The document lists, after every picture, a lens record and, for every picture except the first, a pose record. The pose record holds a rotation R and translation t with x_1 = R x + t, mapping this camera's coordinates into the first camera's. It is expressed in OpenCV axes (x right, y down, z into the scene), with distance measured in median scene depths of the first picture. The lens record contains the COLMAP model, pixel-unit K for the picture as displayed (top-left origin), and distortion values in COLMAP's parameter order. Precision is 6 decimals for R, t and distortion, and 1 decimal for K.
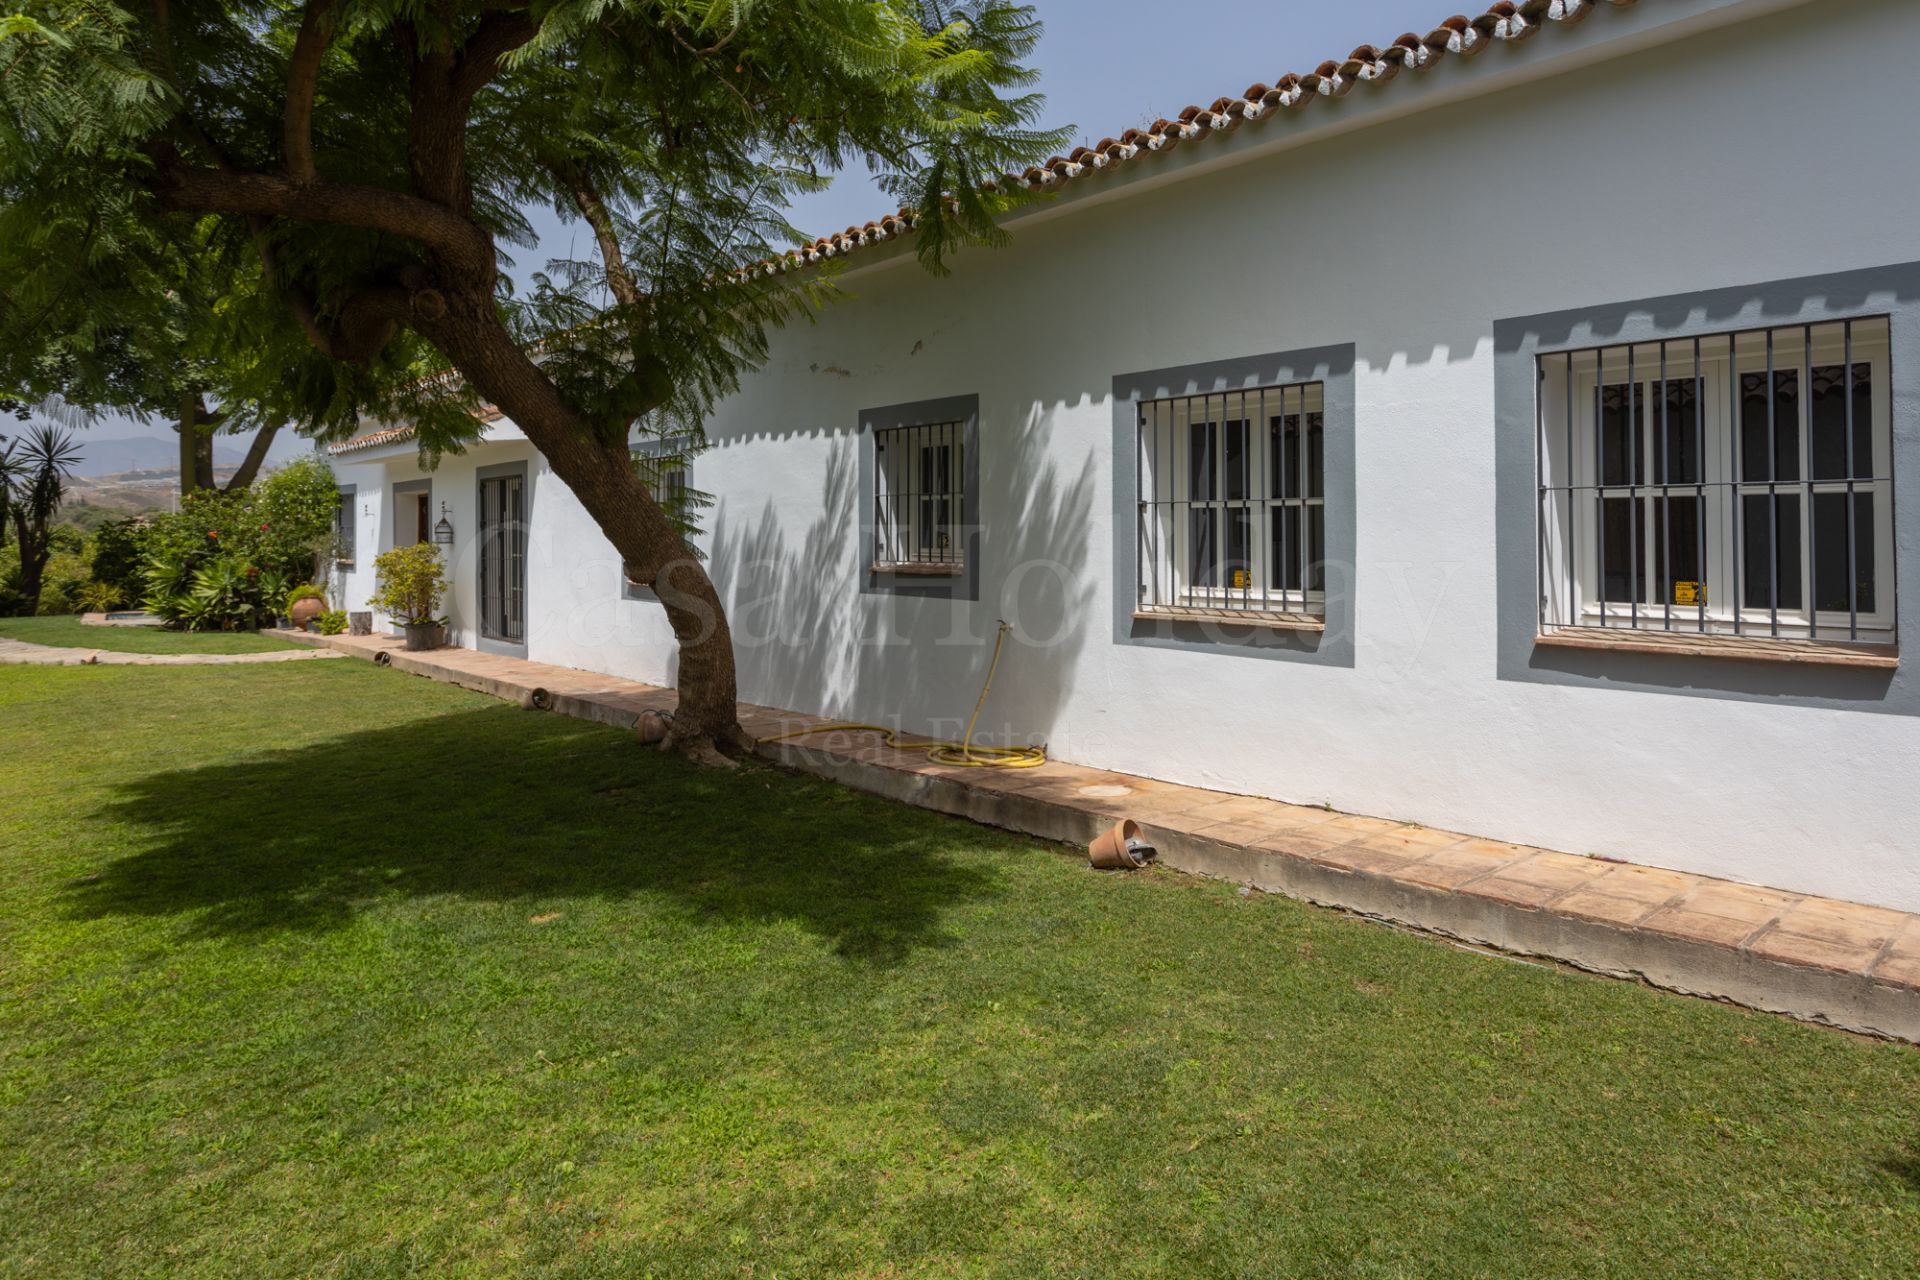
lens RADIAL K [[896.1, 0, 925.7], [0, 896.1, 570.9], [0, 0, 1]] dist [0.001164, 0.002157]
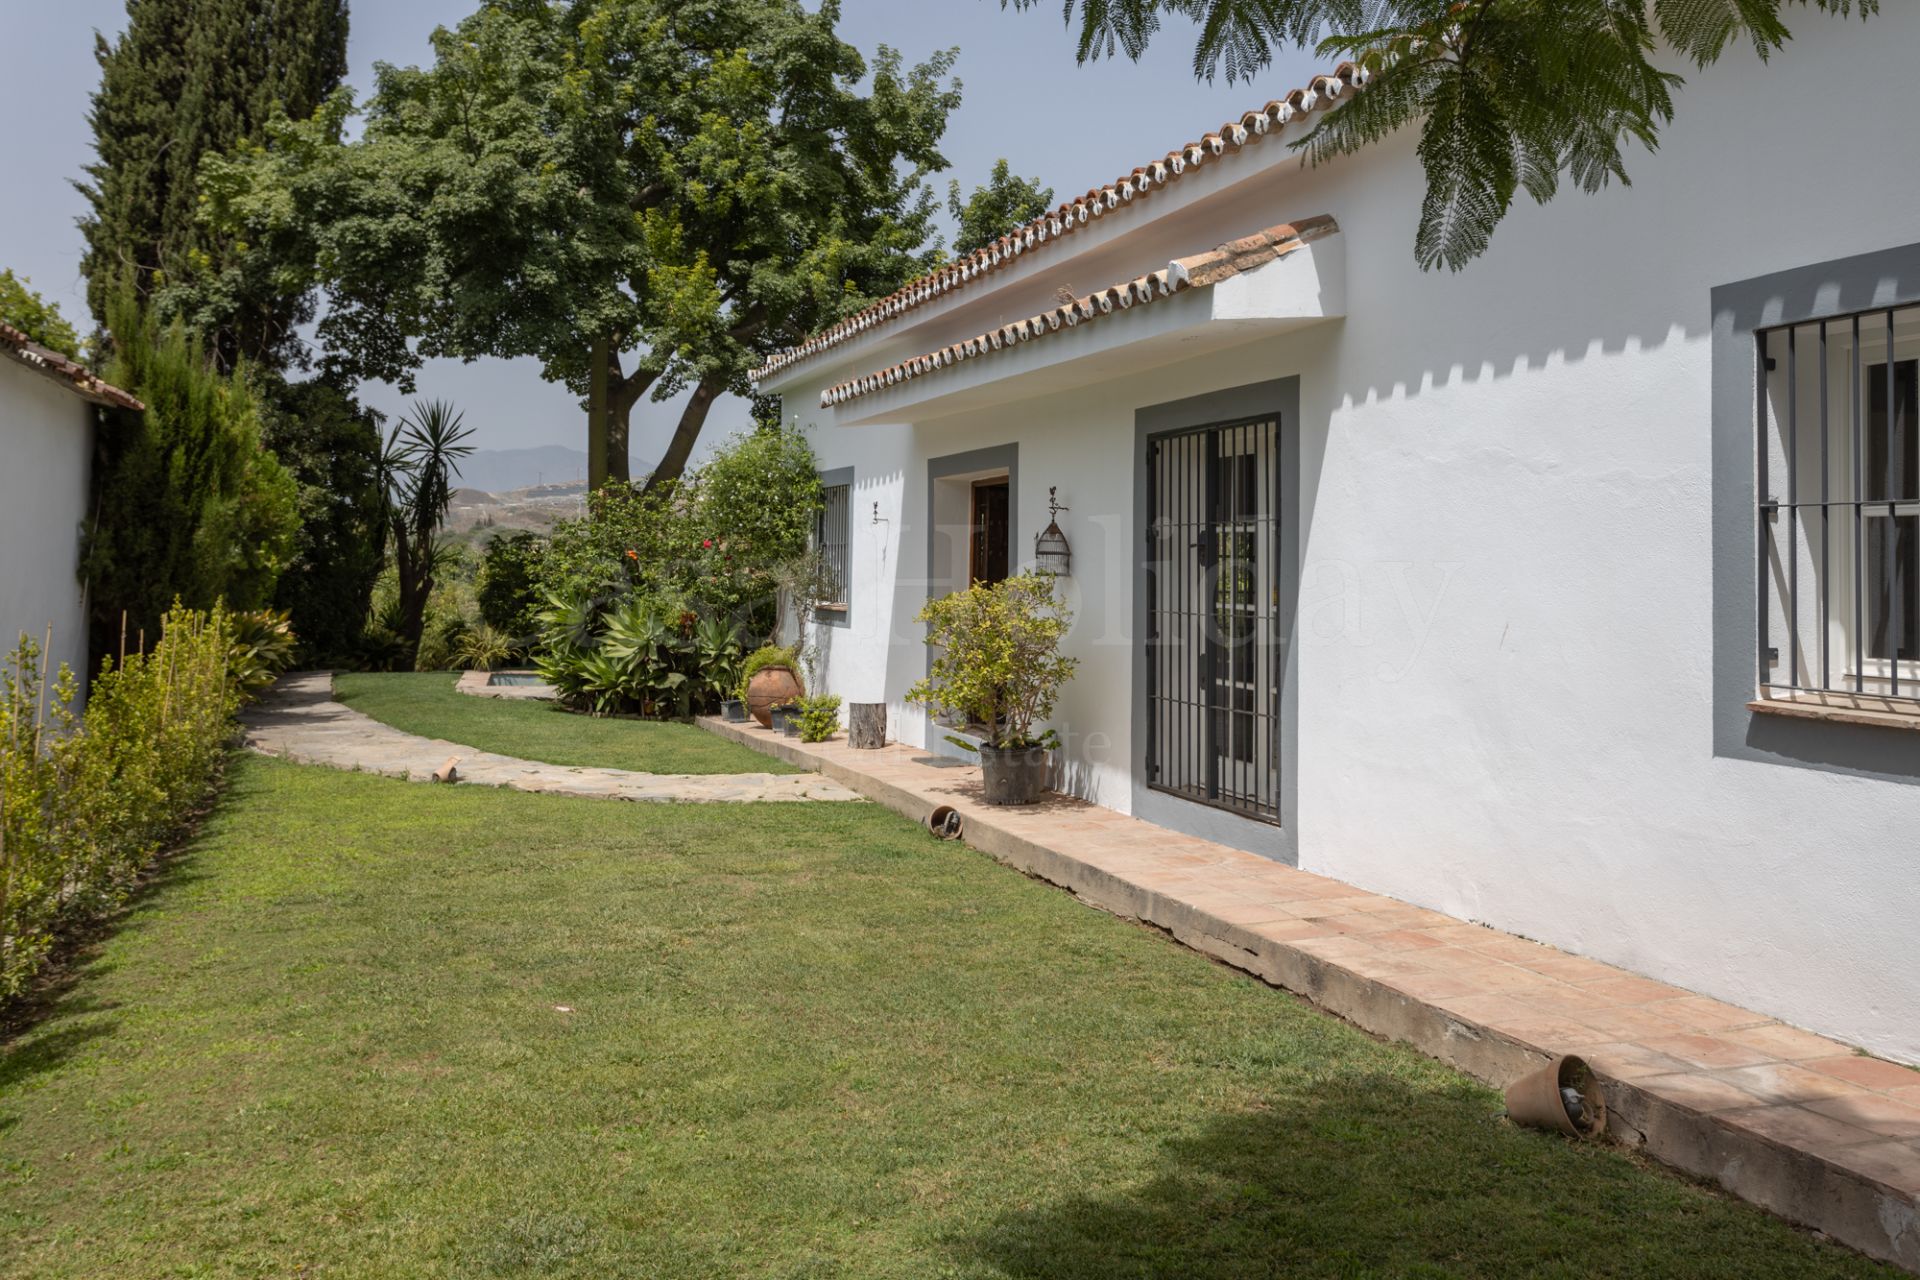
lens RADIAL K [[887.4, 0, 959.3], [0, 887.4, 634.1], [0, 0, 1]] dist [0.003334, 0.001907]
pose [[0.957193, 0.038128, -0.286929, -0.411018], [-0.032194, 0.999160, 0.025371, -0.009427], [0.287655, -0.015048, 0.957616, 0.492319]]
